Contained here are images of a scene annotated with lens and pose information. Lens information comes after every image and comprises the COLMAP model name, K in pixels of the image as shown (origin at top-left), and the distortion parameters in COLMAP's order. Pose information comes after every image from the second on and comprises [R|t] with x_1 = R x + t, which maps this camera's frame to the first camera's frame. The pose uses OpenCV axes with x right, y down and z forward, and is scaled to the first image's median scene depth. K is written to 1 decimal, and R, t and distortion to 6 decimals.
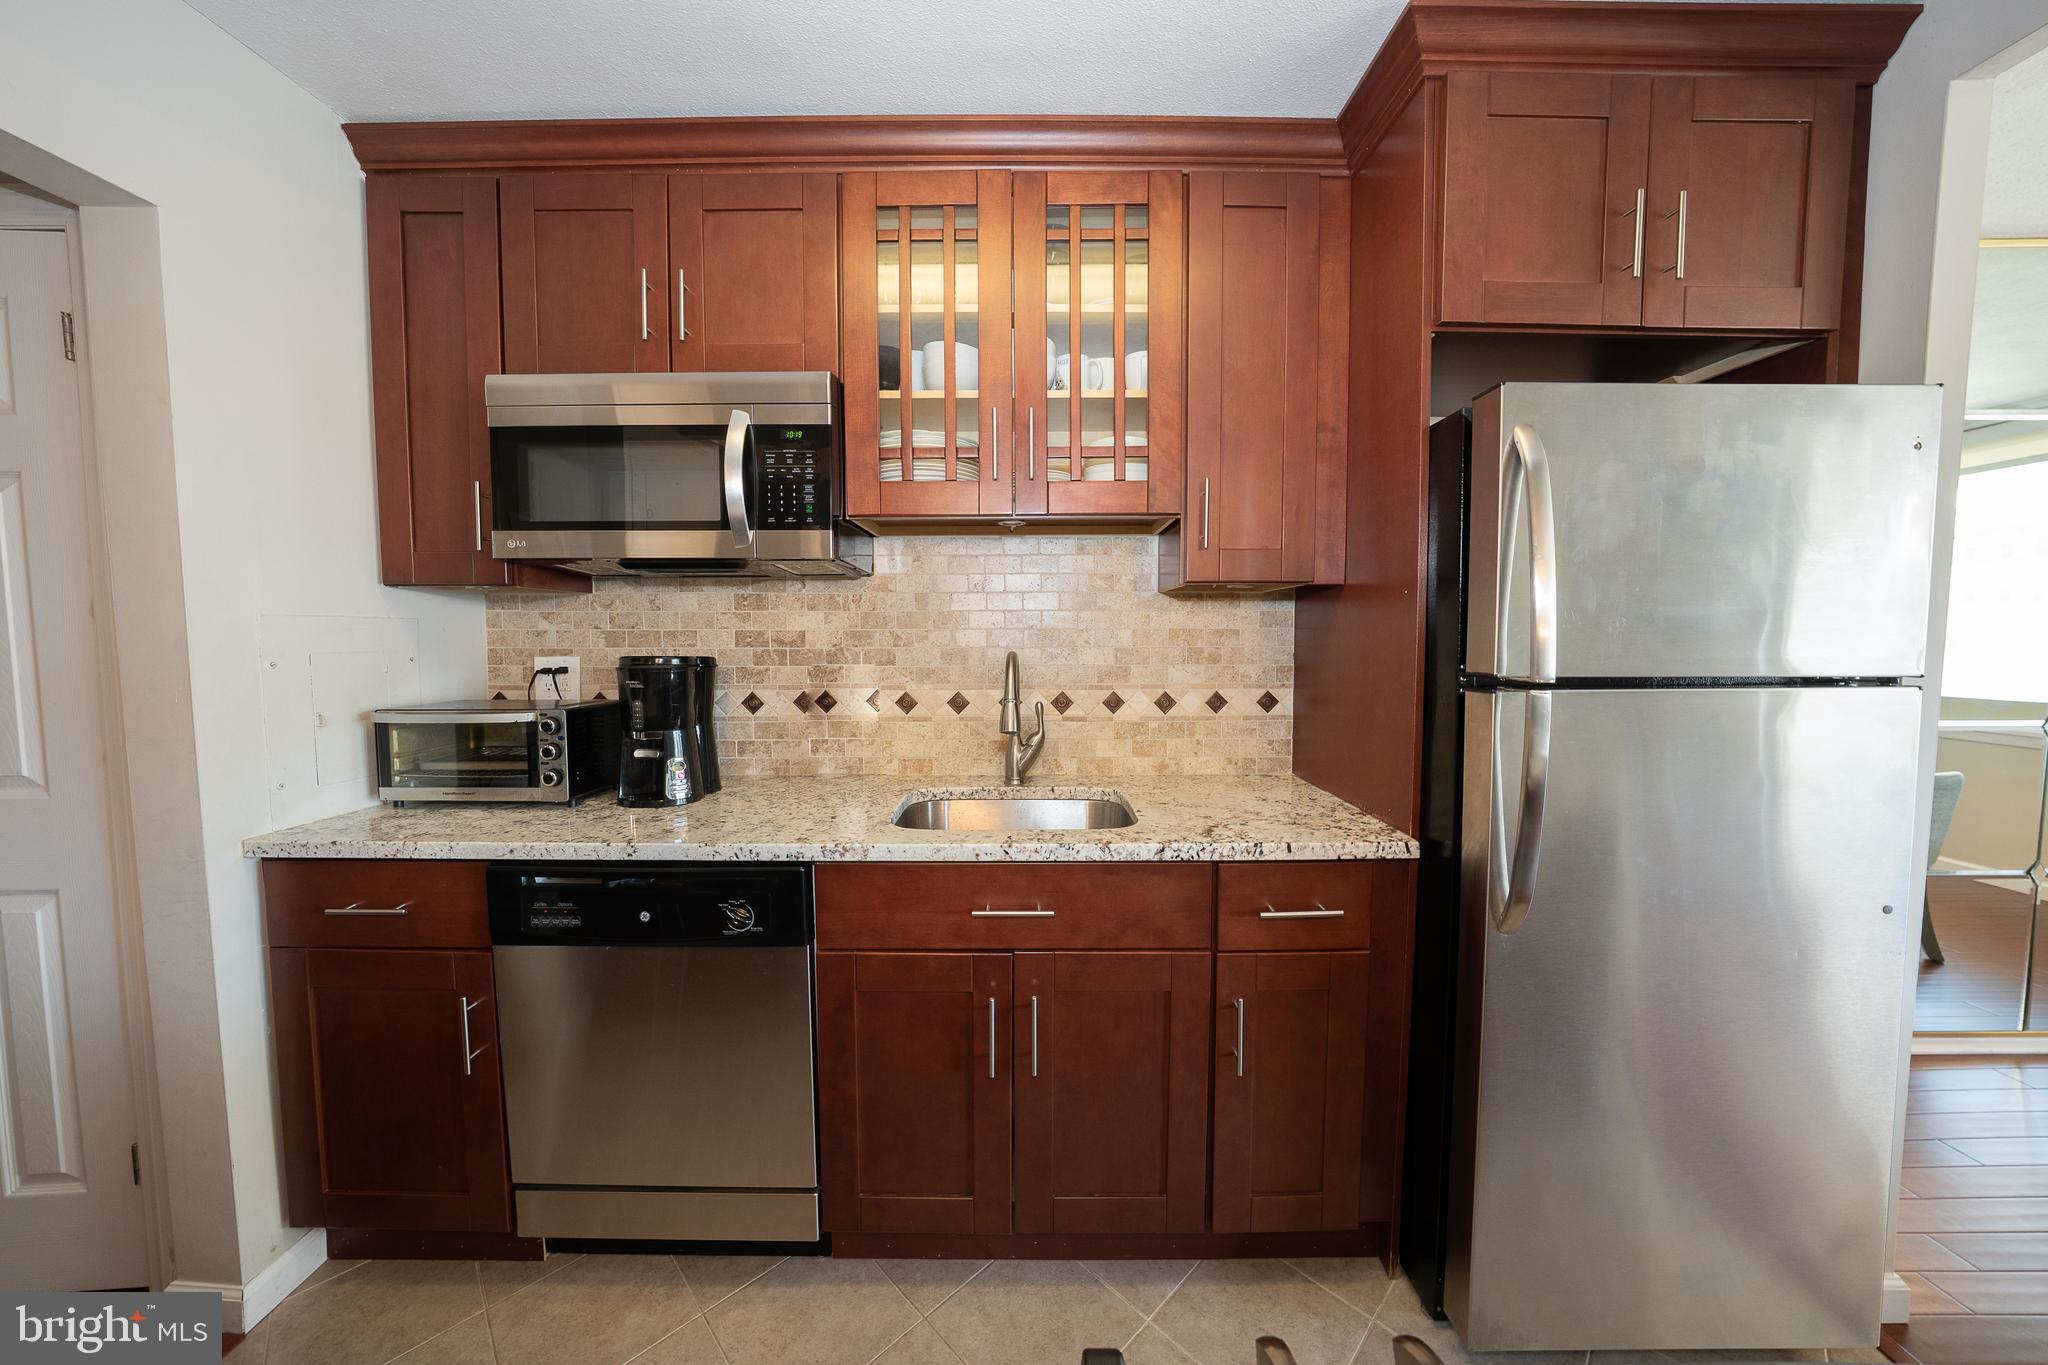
lens RADIAL K [[706.6, 0, 1022.3], [0, 706.6, 678.4], [0, 0, 1]] dist [-0.018679, 0.000671]
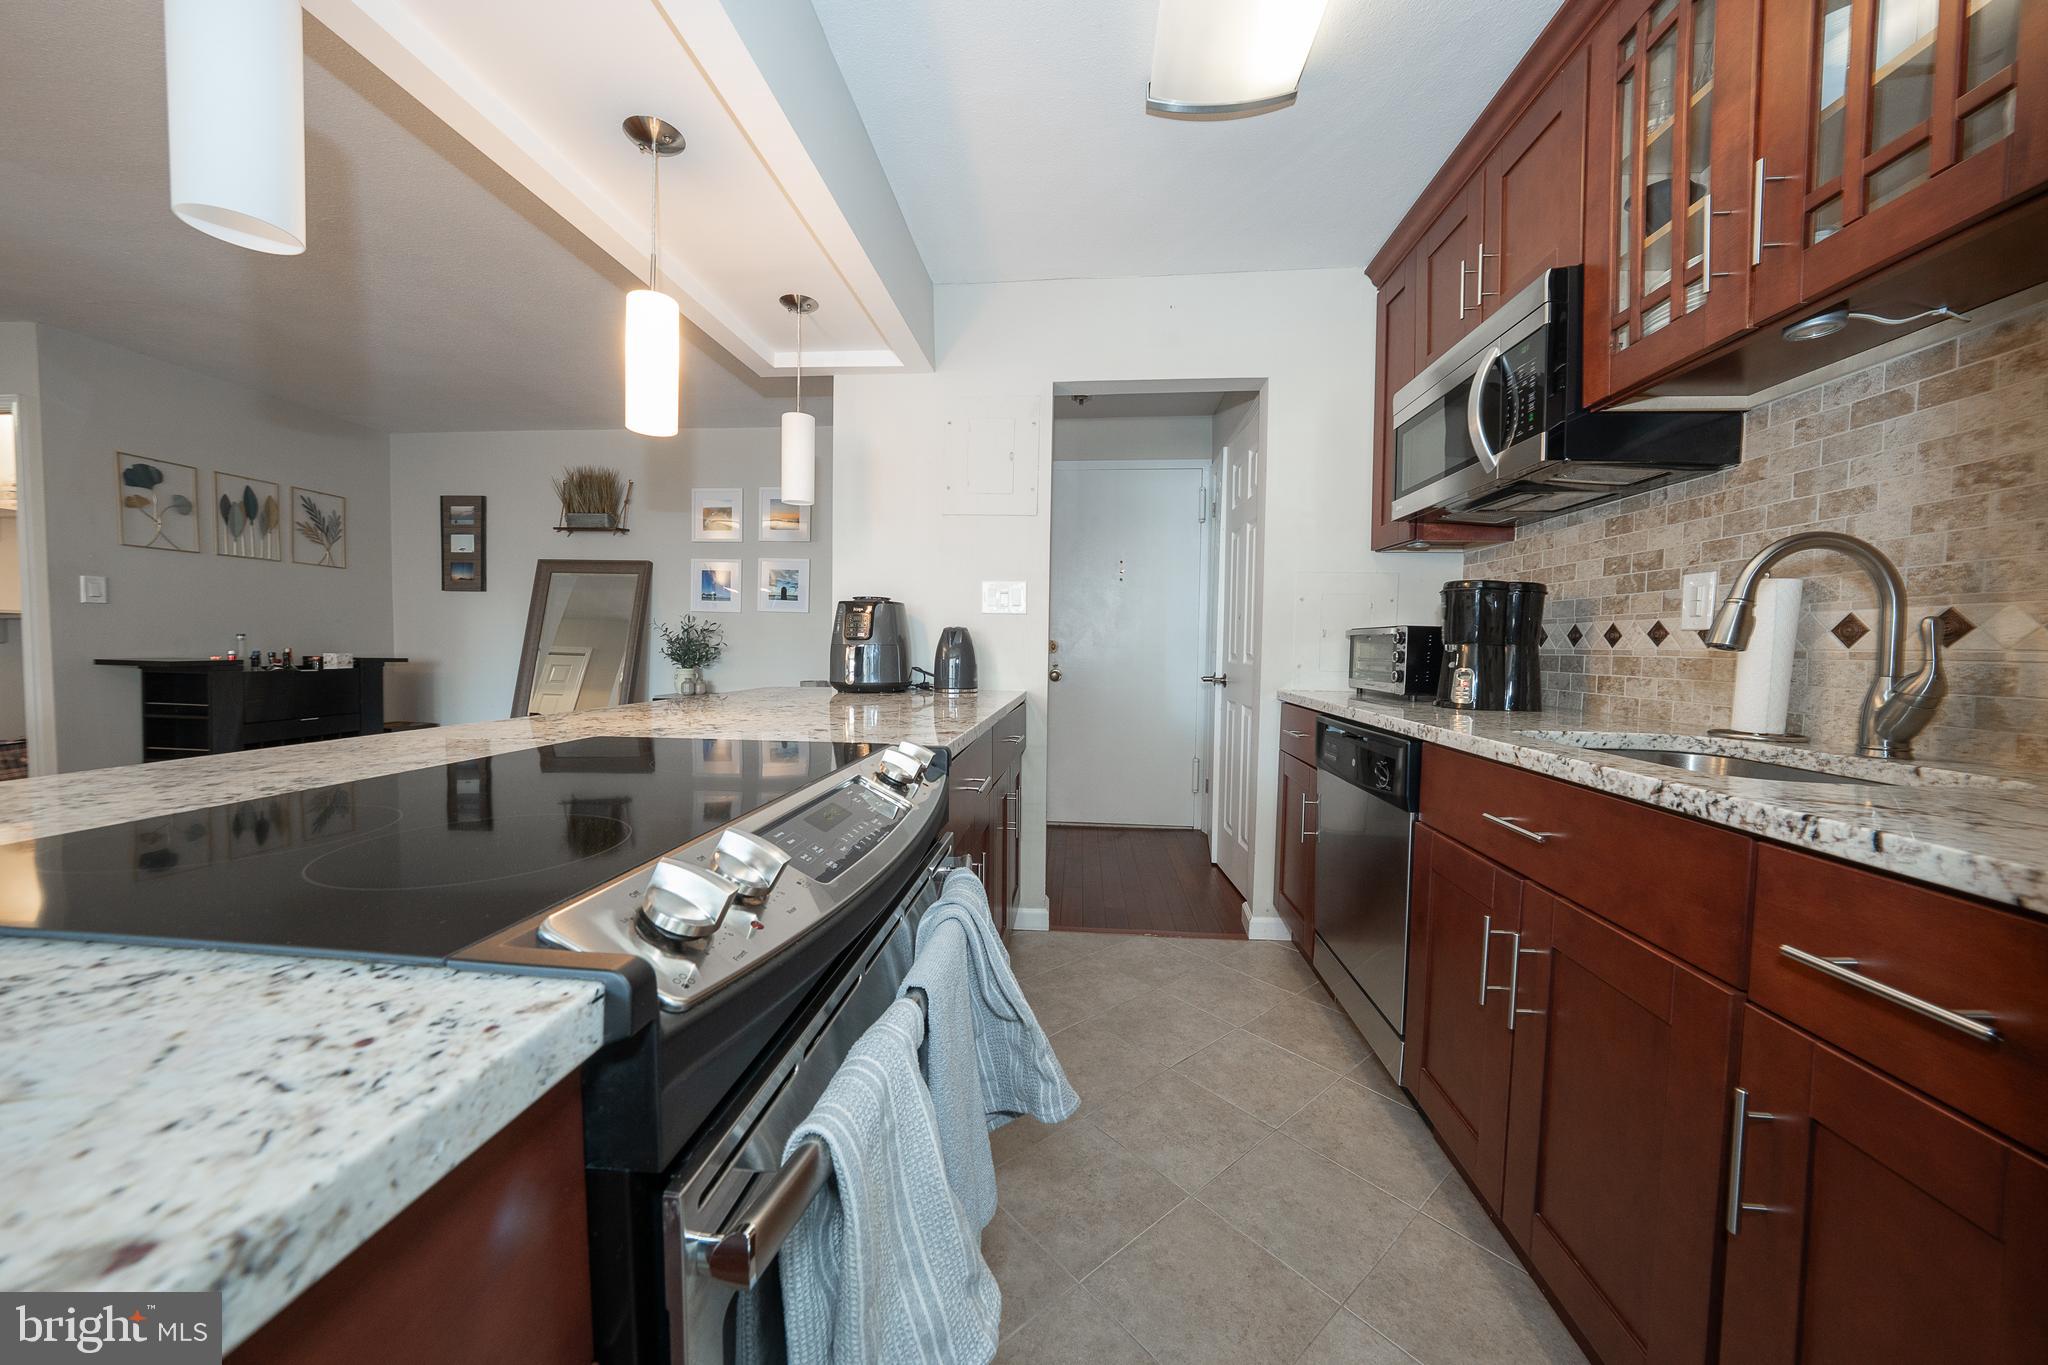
lens RADIAL K [[706.6, 0, 1028.8], [0, 706.6, 676.9], [0, 0, 1]] dist [-0.018679, 0.000671]
pose [[-0.084935, 0.044589, -0.995388, 0.724899], [-0.082439, 0.995258, 0.051618, 0.128072], [0.992970, 0.086443, -0.080856, 0.384879]]
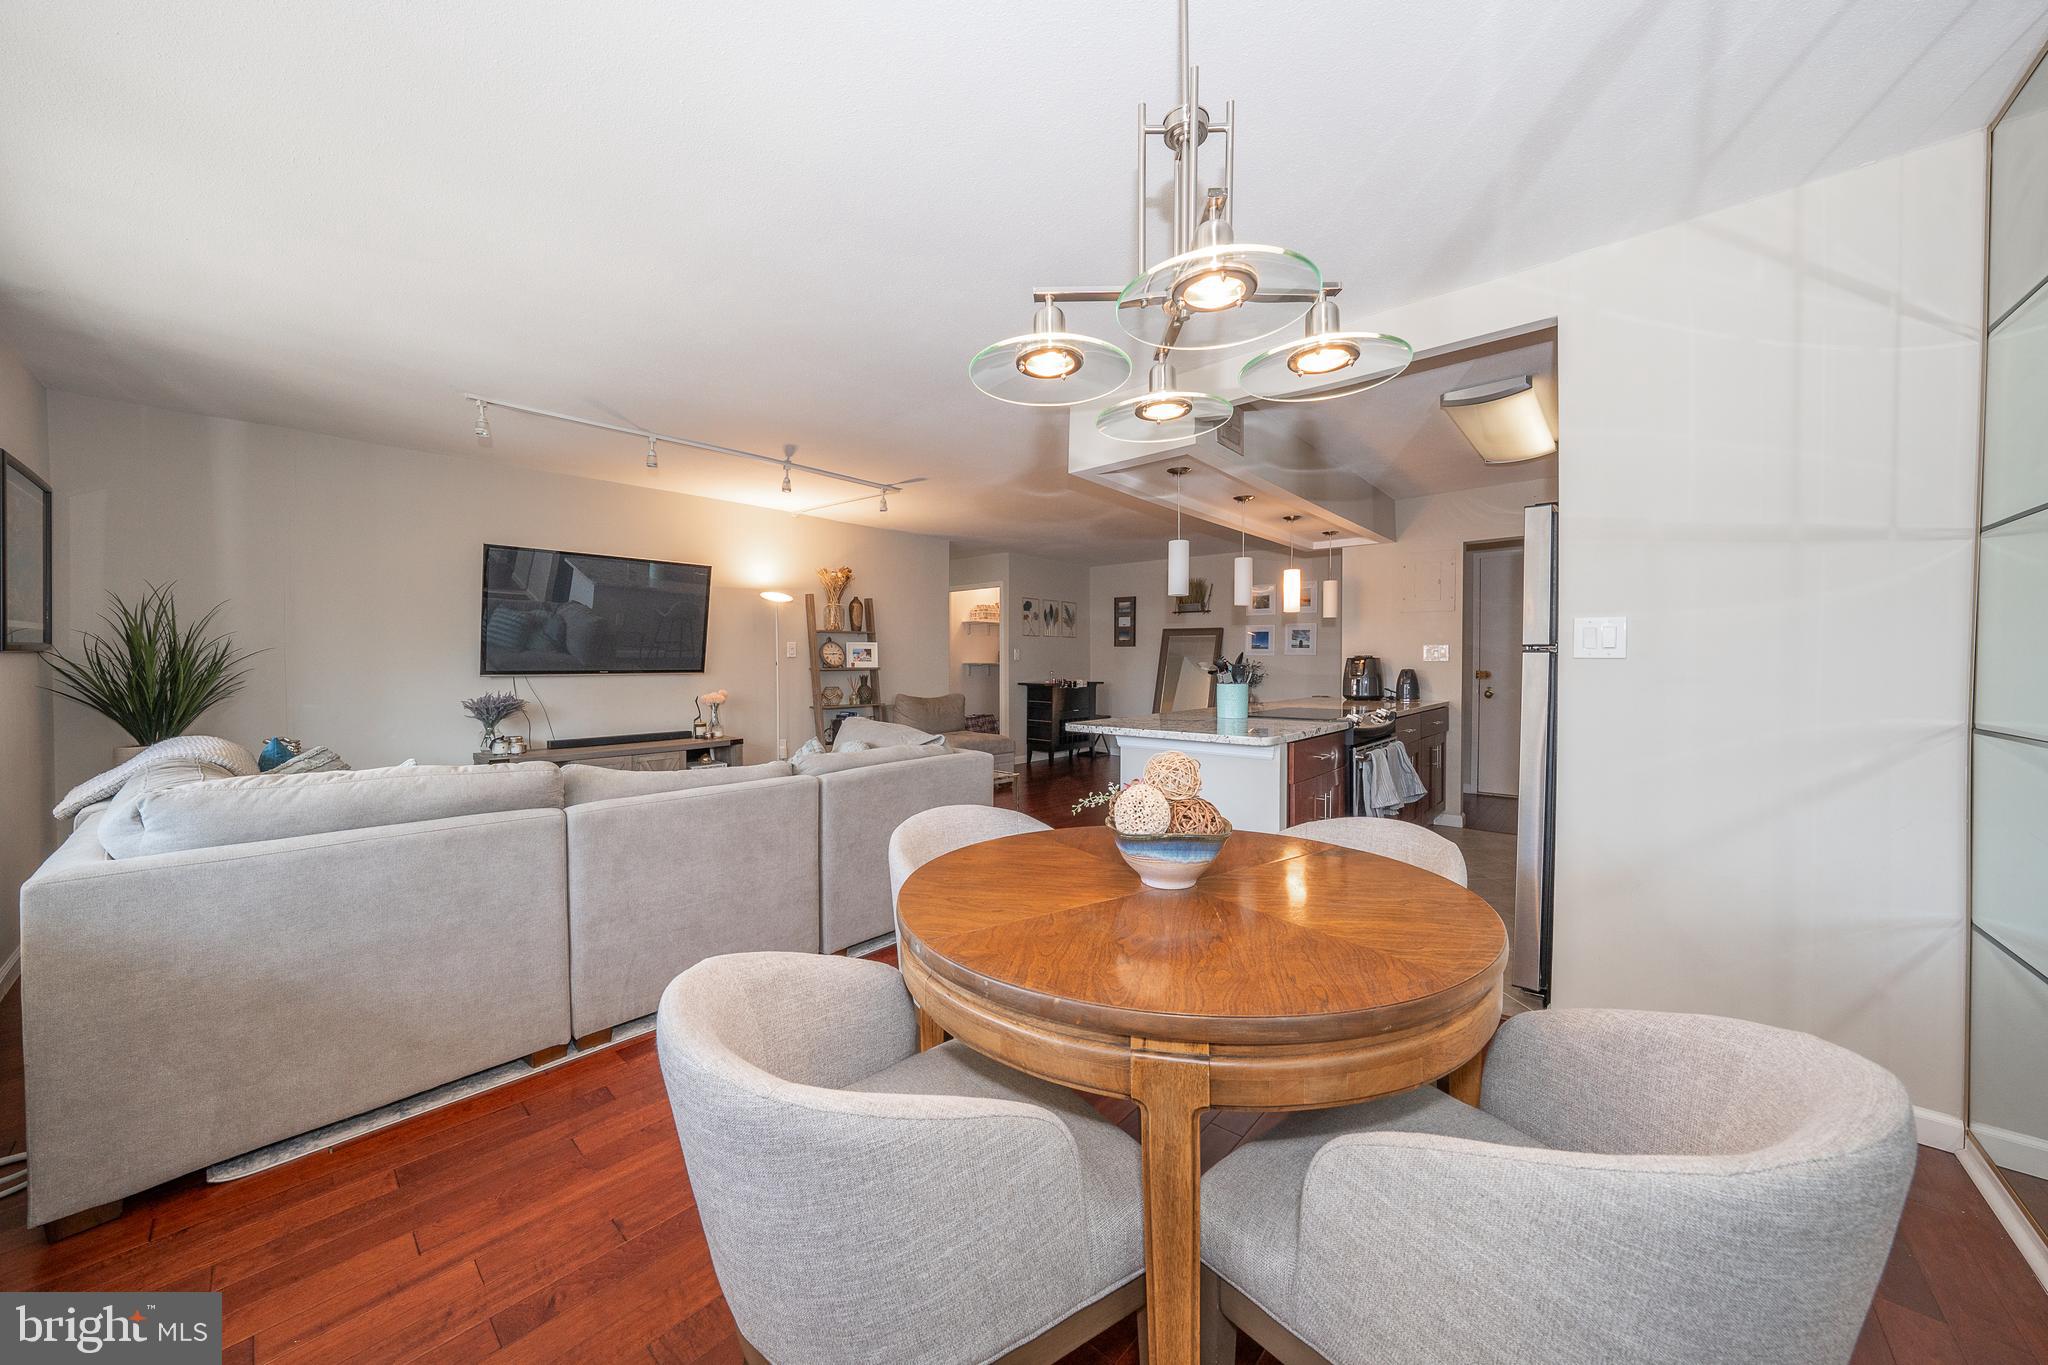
lens RADIAL K [[706.6, 0, 1021.9], [0, 706.6, 678.9], [0, 0, 1]] dist [-0.018679, 0.000671]
pose [[-0.662041, 0.022584, -0.749128, 2.727480], [-0.047775, 0.996241, 0.072255, 0.009289], [0.747944, 0.083626, -0.658473, 0.882596]]
